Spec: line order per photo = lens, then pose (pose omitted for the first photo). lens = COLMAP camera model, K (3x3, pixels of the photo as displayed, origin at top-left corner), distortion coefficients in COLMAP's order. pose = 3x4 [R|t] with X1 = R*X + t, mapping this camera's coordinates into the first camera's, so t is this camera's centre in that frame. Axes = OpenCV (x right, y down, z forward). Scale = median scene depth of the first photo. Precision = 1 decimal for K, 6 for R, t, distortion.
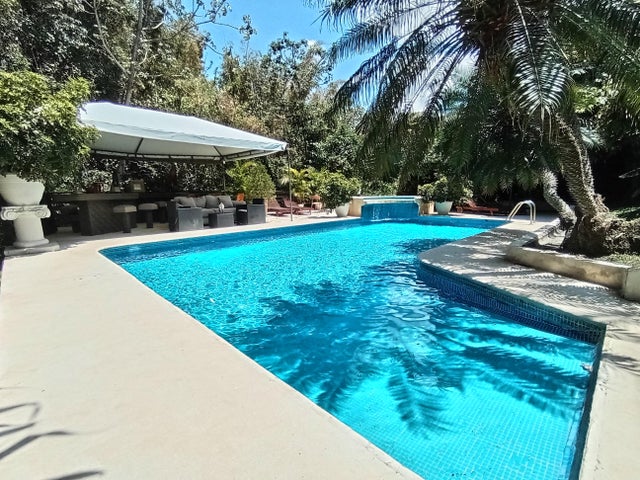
lens RADIAL K [[304.0, 0, 321.2], [0, 304.0, 237.2], [0, 0, 1]] dist [-0.011057, 0.000365]
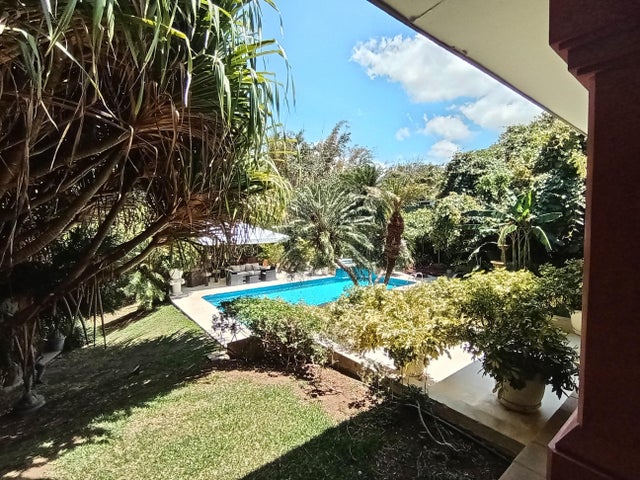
lens RADIAL K [[304.0, 0, 318.3], [0, 304.0, 241.7], [0, 0, 1]] dist [-0.011057, 0.000365]
pose [[0.989311, 0.010874, -0.145418, 0.329626], [-0.024215, 0.995621, -0.090292, -0.118961], [0.143799, 0.092848, 0.985242, -0.779685]]
